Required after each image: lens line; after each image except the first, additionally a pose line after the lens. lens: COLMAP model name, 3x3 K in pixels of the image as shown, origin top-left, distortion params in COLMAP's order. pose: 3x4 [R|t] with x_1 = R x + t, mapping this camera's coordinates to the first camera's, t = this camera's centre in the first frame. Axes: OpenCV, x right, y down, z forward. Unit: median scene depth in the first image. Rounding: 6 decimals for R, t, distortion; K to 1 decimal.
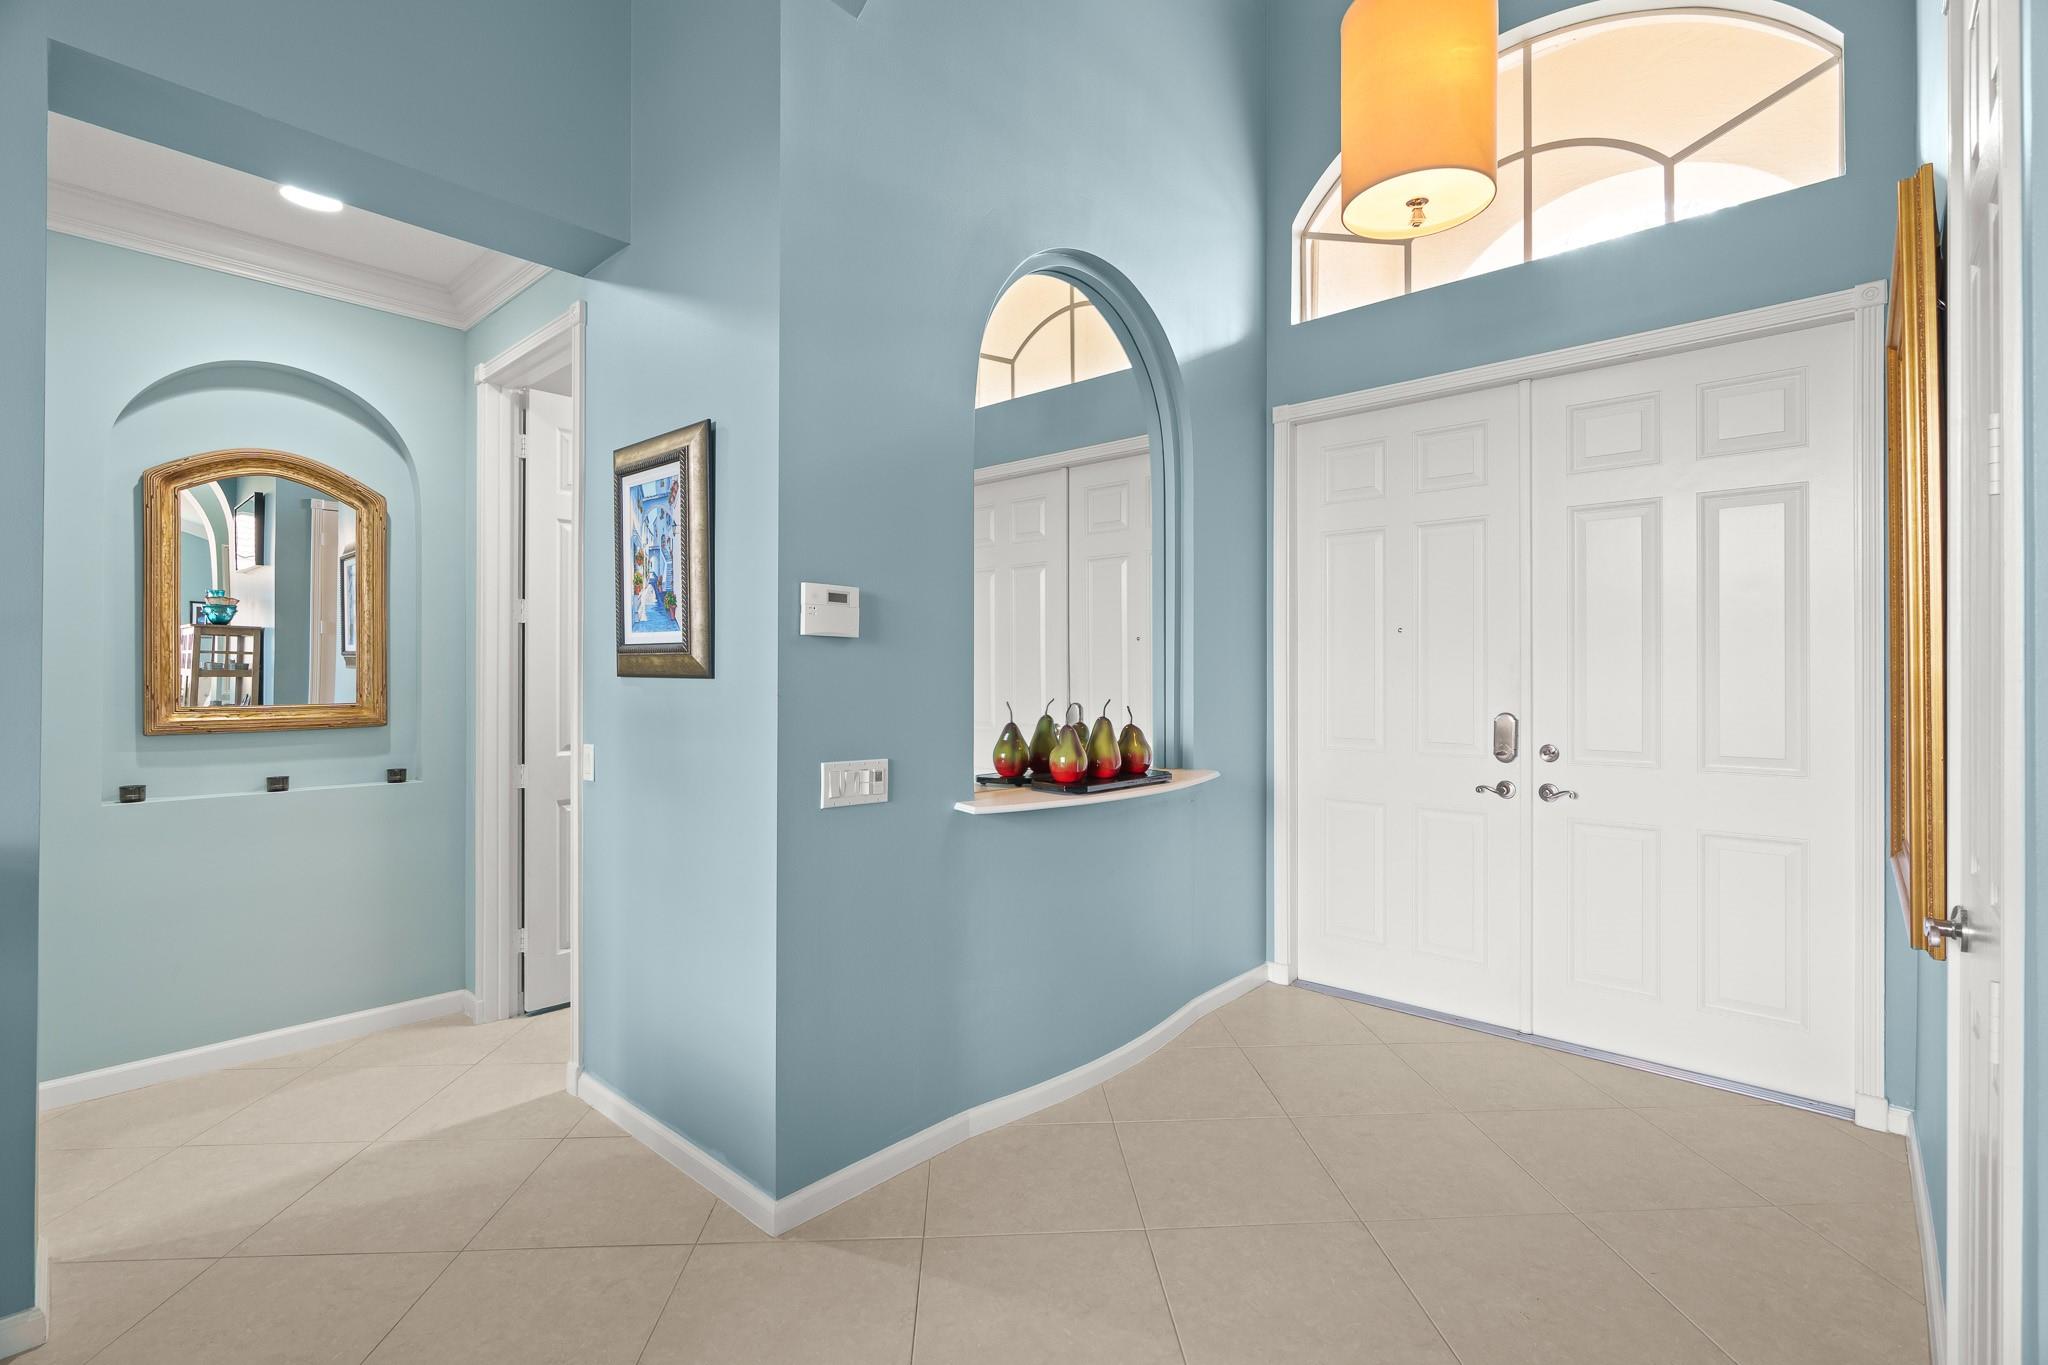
lens RADIAL K [[933.9, 0, 1031.3], [0, 933.9, 673.3], [0, 0, 1]] dist [-0.011033, 0.003975]
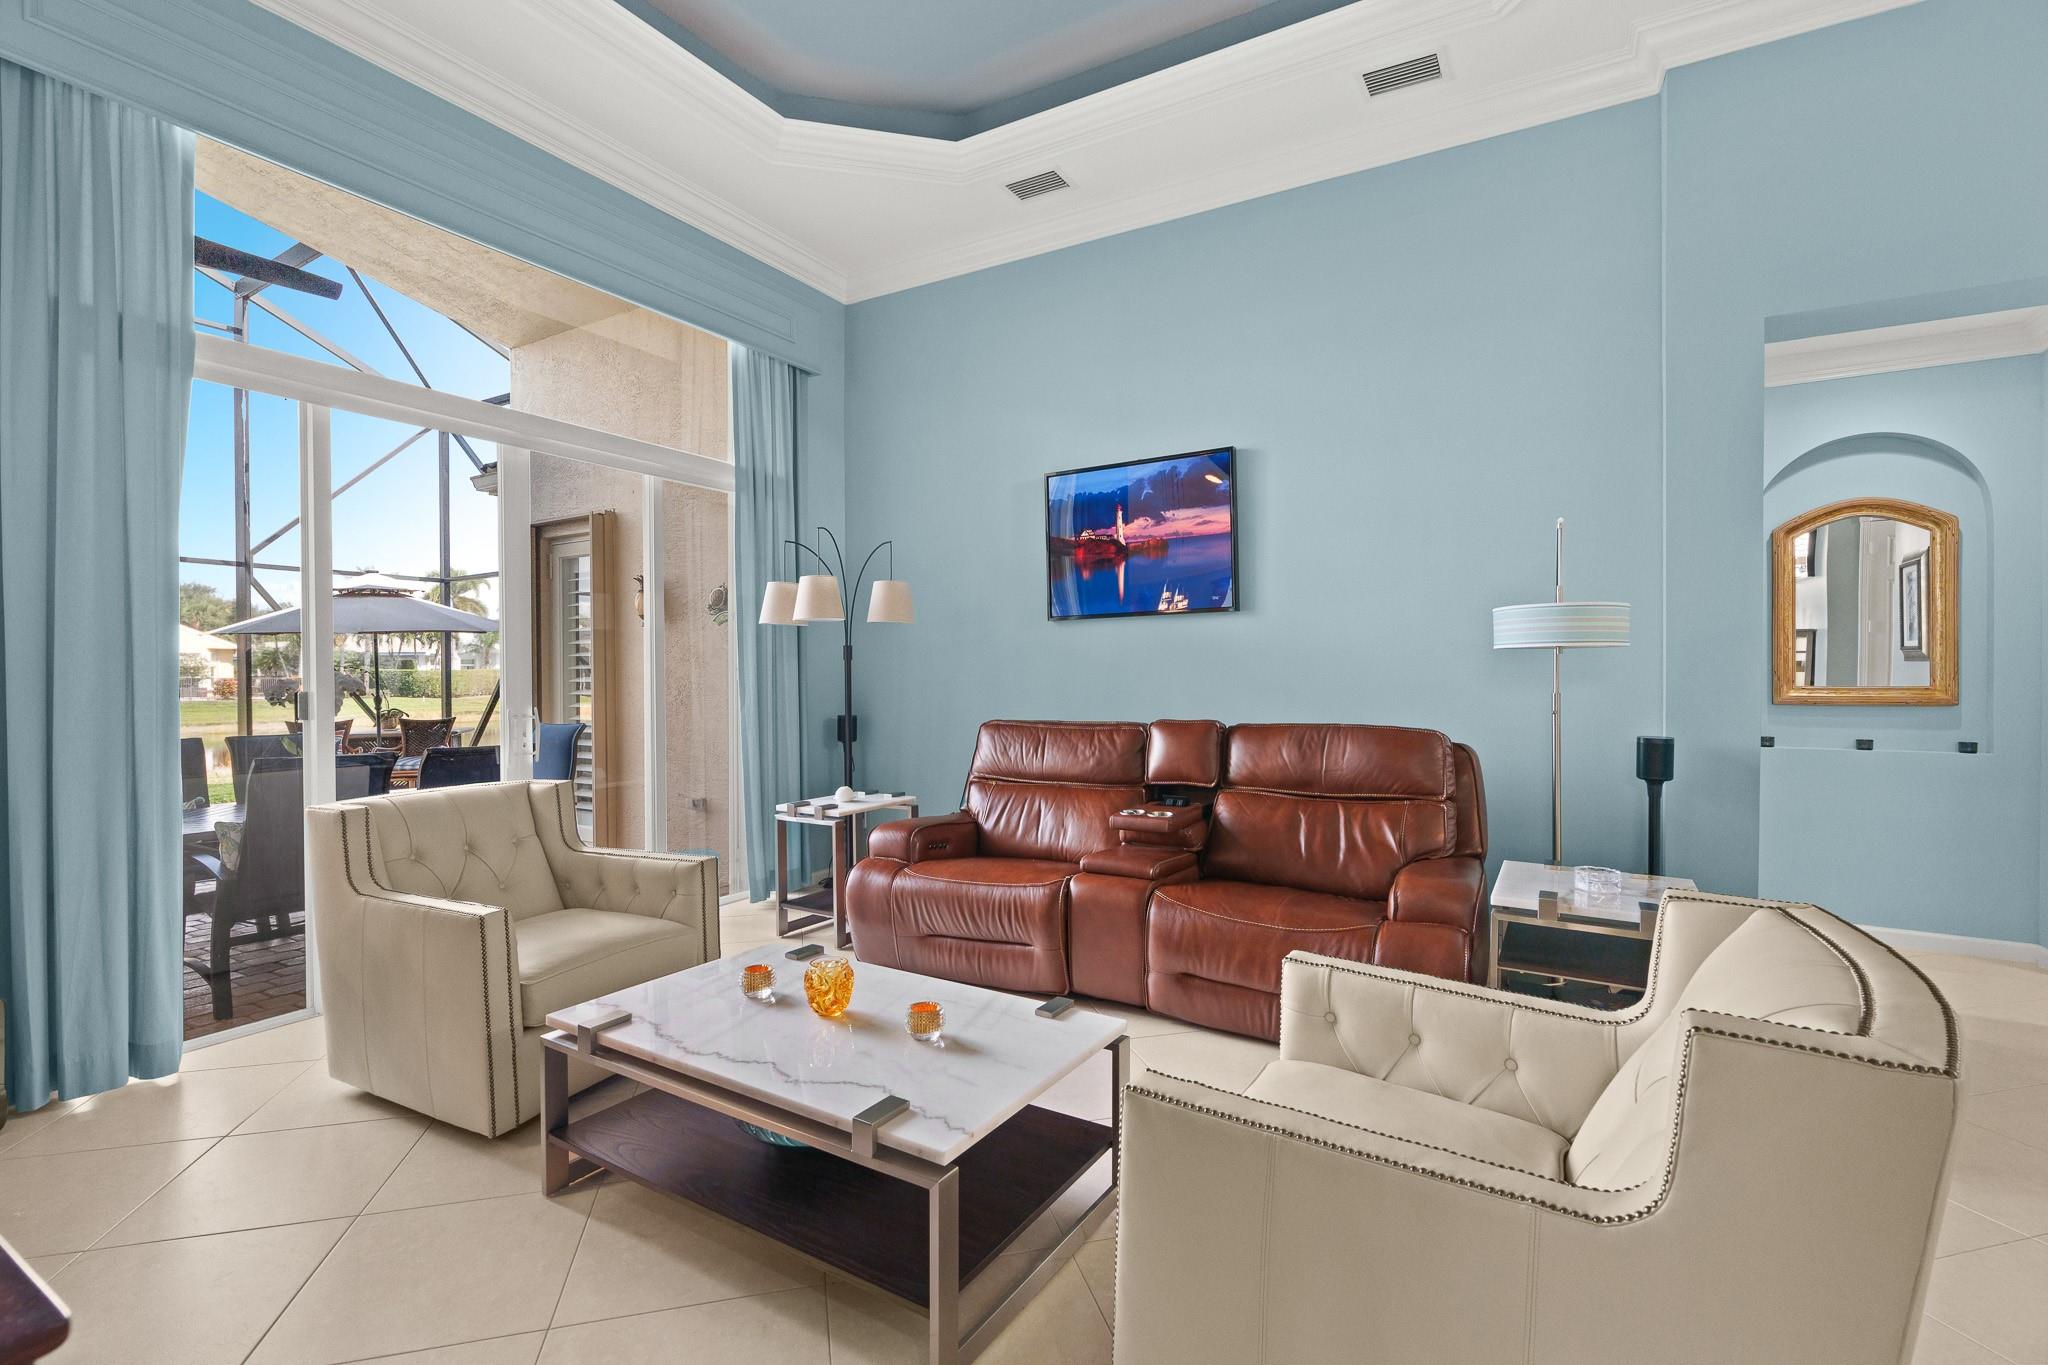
lens RADIAL K [[933.9, 0, 1030.8], [0, 933.9, 679.3], [0, 0, 1]] dist [-0.011033, 0.003975]
pose [[0.203977, 0.005093, -0.978963, 0.241432], [0.000081, 0.999986, 0.005219, 0.015643], [0.978976, -0.001144, 0.203973, -0.426936]]
